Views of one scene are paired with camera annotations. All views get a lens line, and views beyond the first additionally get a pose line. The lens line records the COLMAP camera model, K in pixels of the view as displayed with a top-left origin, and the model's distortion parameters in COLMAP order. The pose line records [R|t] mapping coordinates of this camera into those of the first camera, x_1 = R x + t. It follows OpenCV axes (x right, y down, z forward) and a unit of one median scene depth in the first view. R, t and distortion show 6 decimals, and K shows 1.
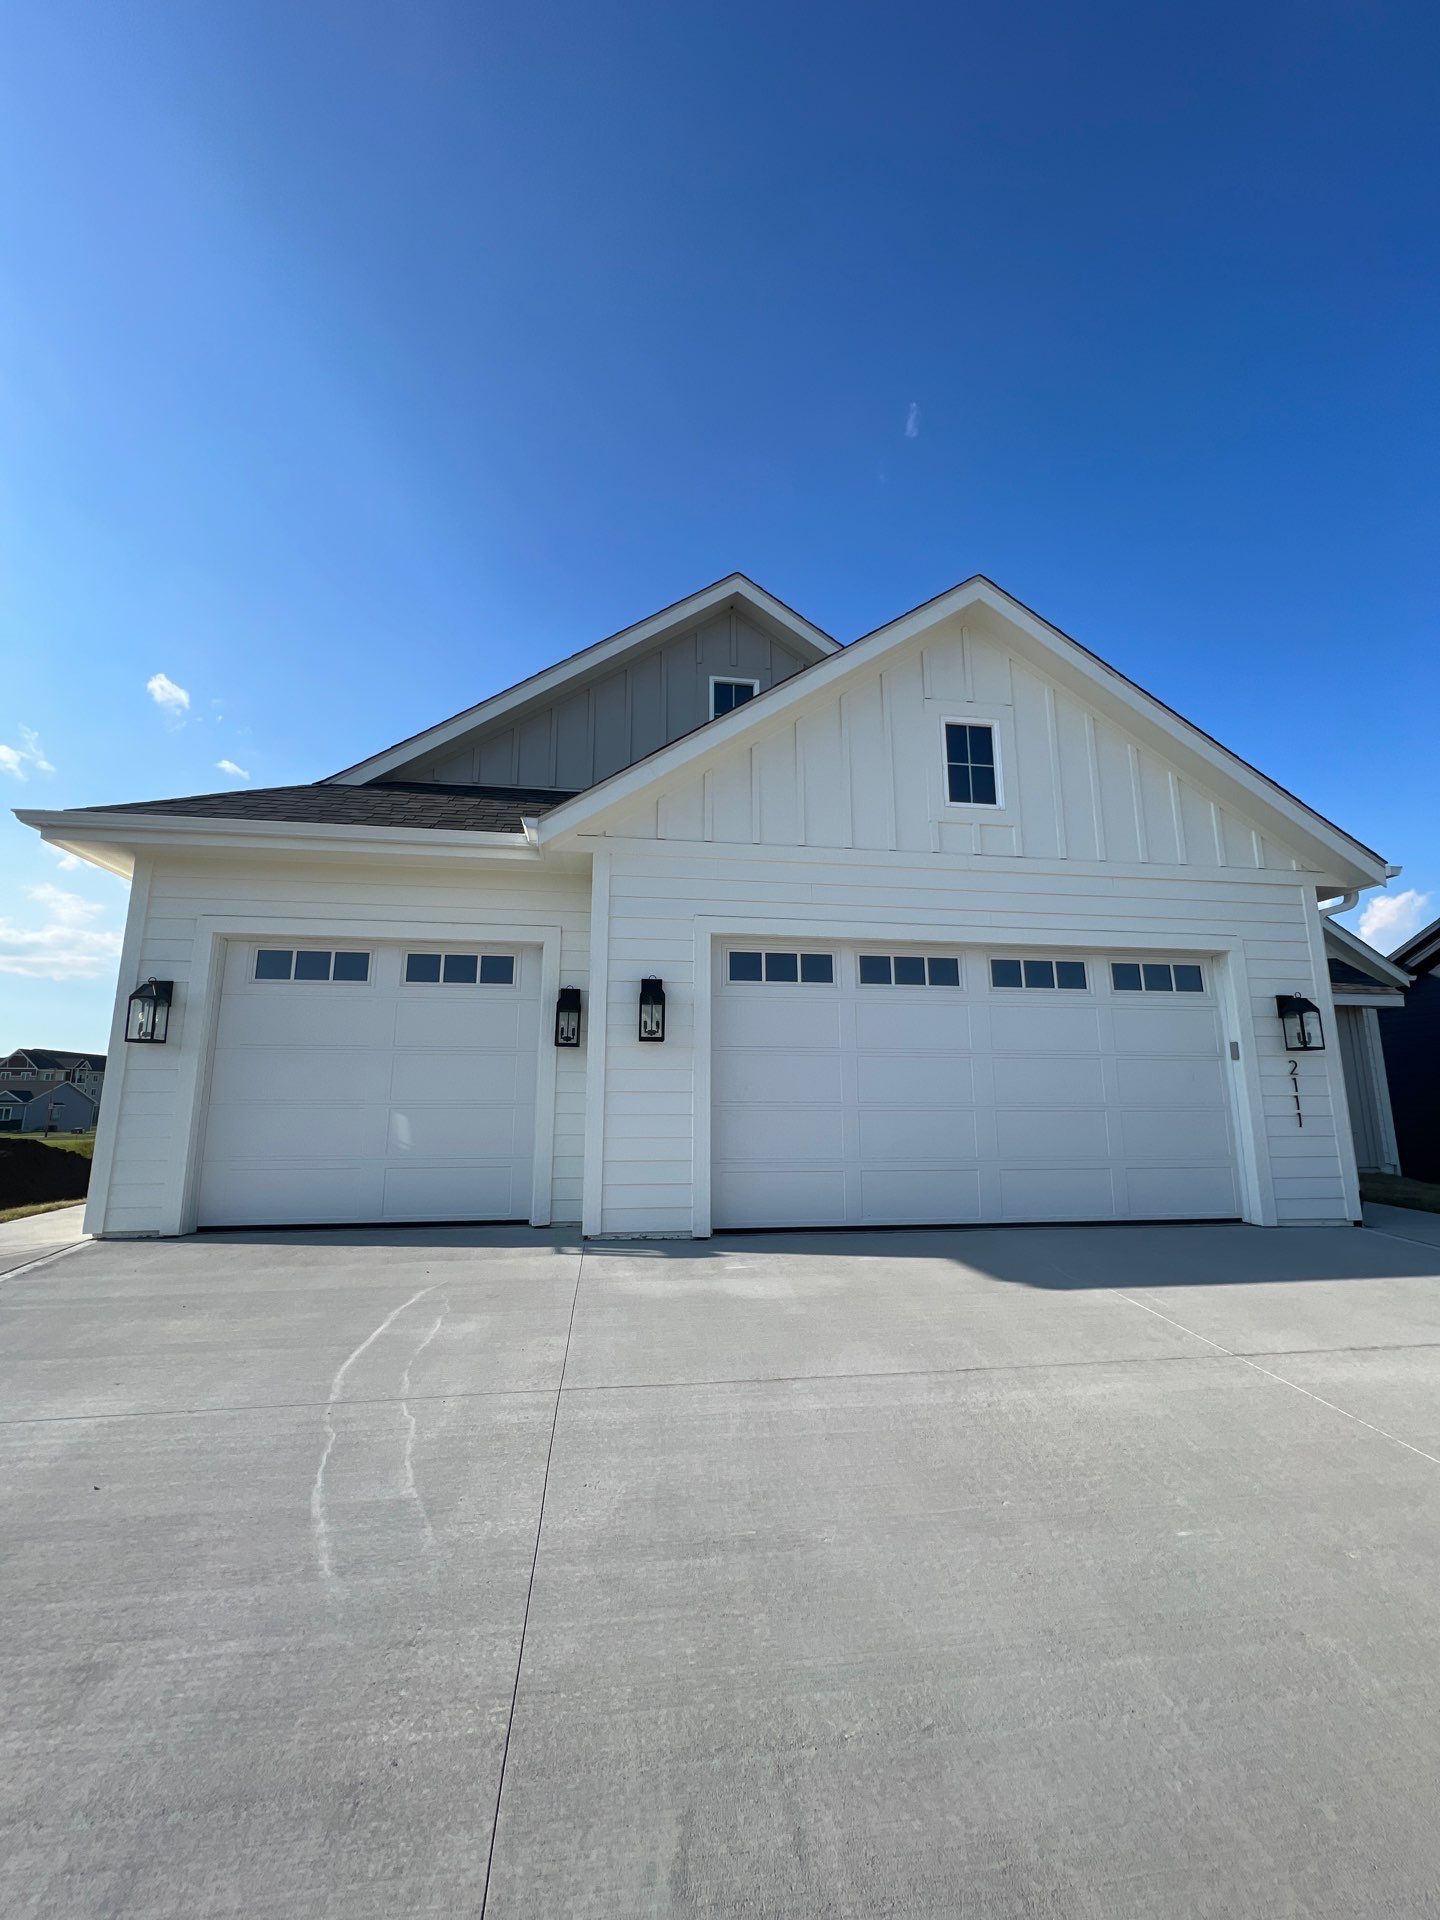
lens RADIAL K [[770.5, 0, 720.0], [0, 770.5, 960.0], [0, 0, 1]] dist [-0.002228, -0.000259]
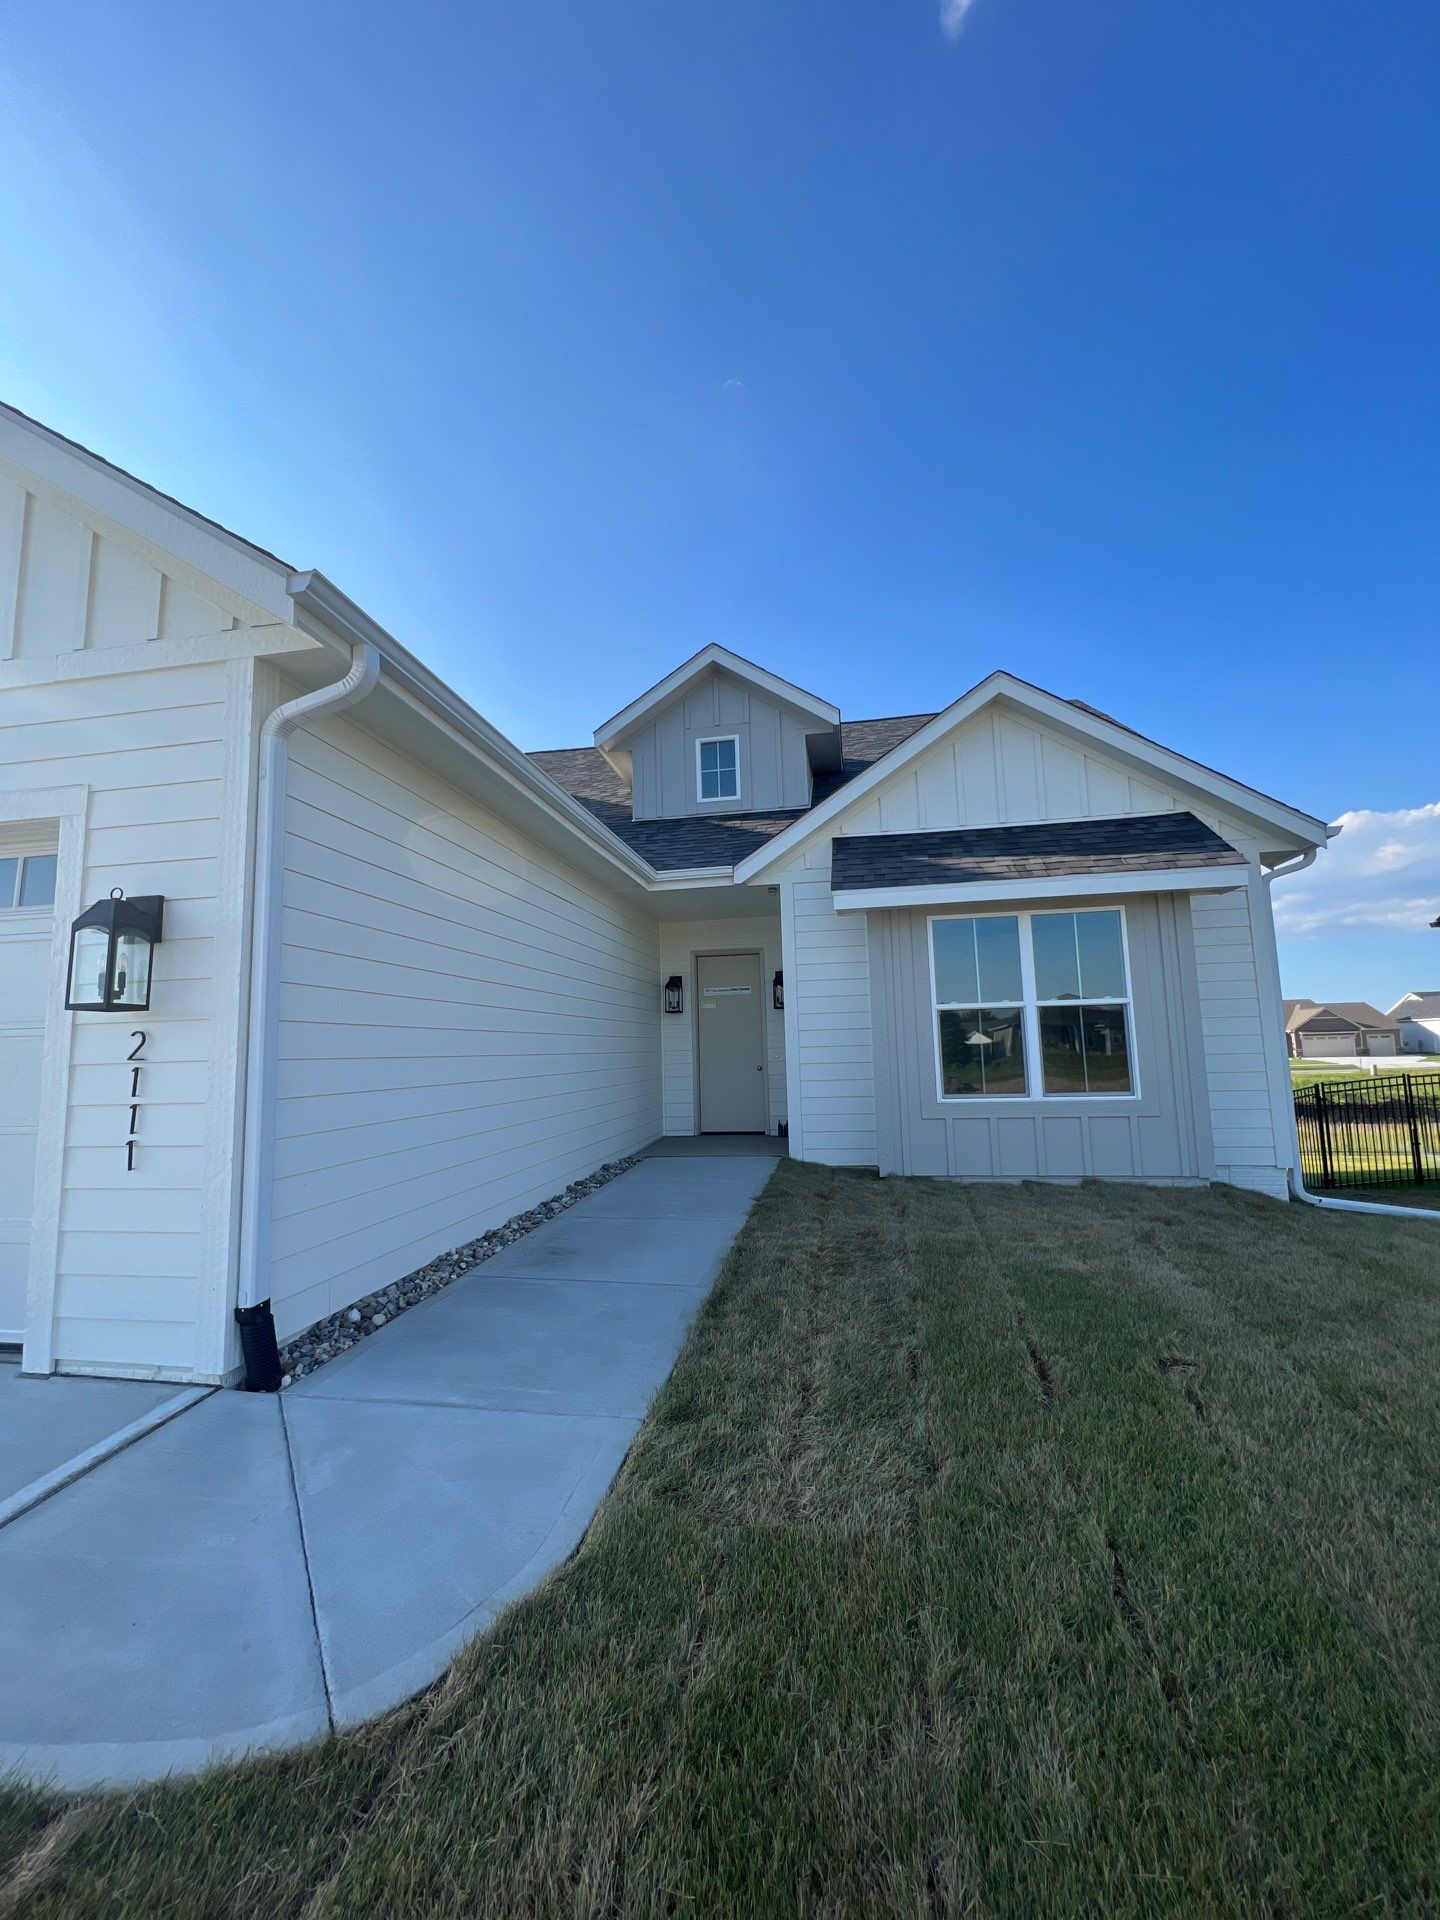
lens RADIAL K [[770.5, 0, 720.0], [0, 770.5, 960.0], [0, 0, 1]] dist [-0.002228, -0.000259]
pose [[0.949387, -0.061682, -0.307994, 1.274923], [0.083379, 0.994842, 0.057776, 0.091426], [0.302842, -0.080532, 0.949632, 0.677968]]
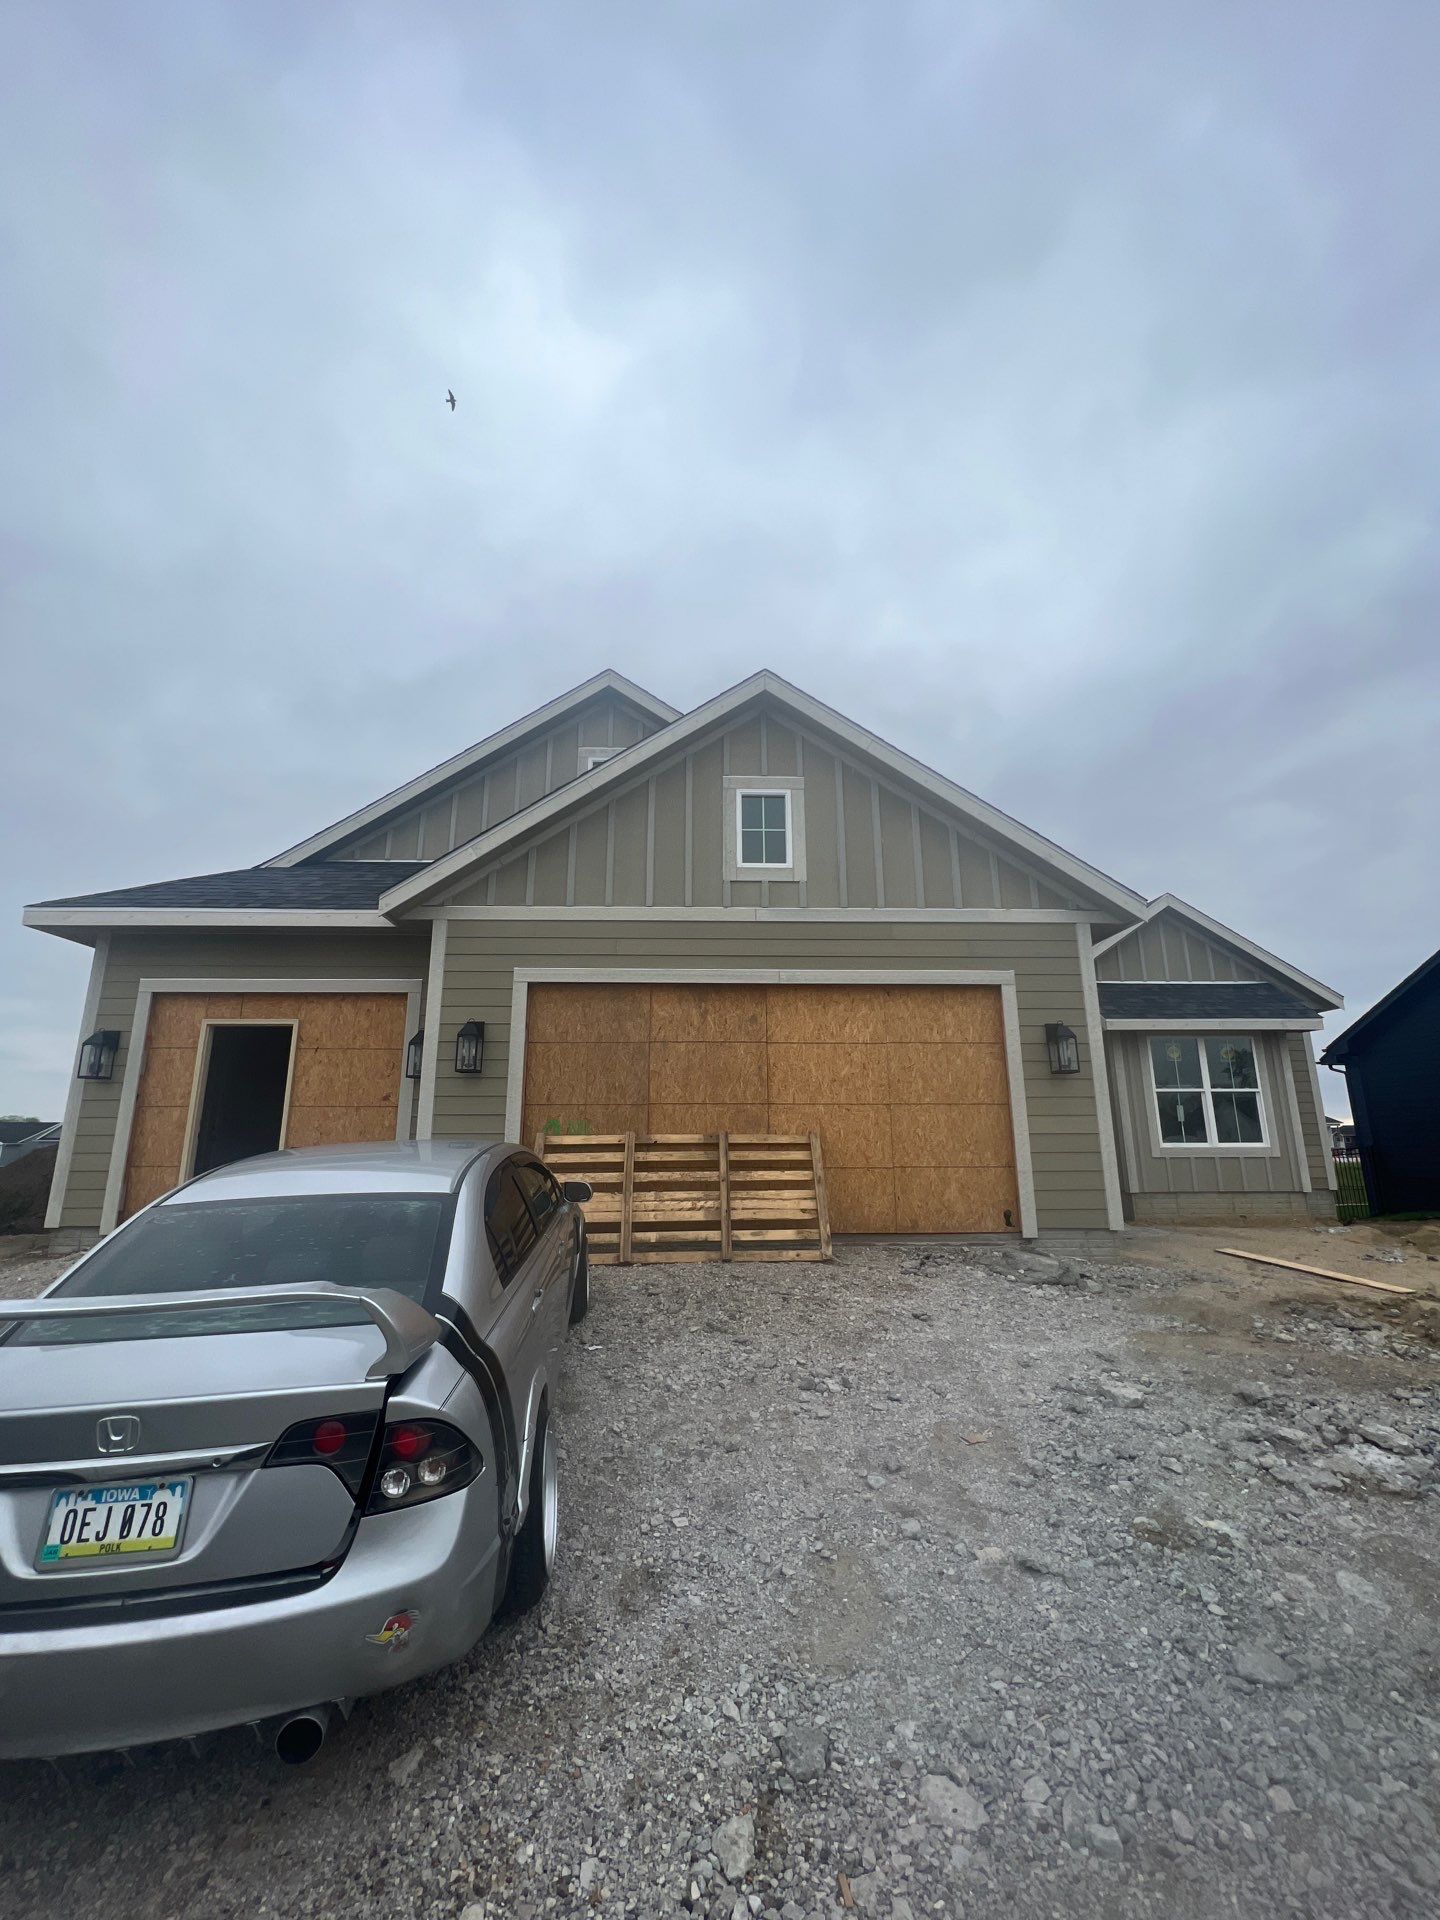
lens RADIAL K [[770.5, 0, 720.0], [0, 770.5, 960.0], [0, 0, 1]] dist [-0.002228, -0.000259]
pose [[0.993534, -0.029540, -0.109627, 0.400481], [0.024683, 0.998664, -0.045396, -0.007340], [0.110821, 0.042396, 0.992936, -0.158245]]
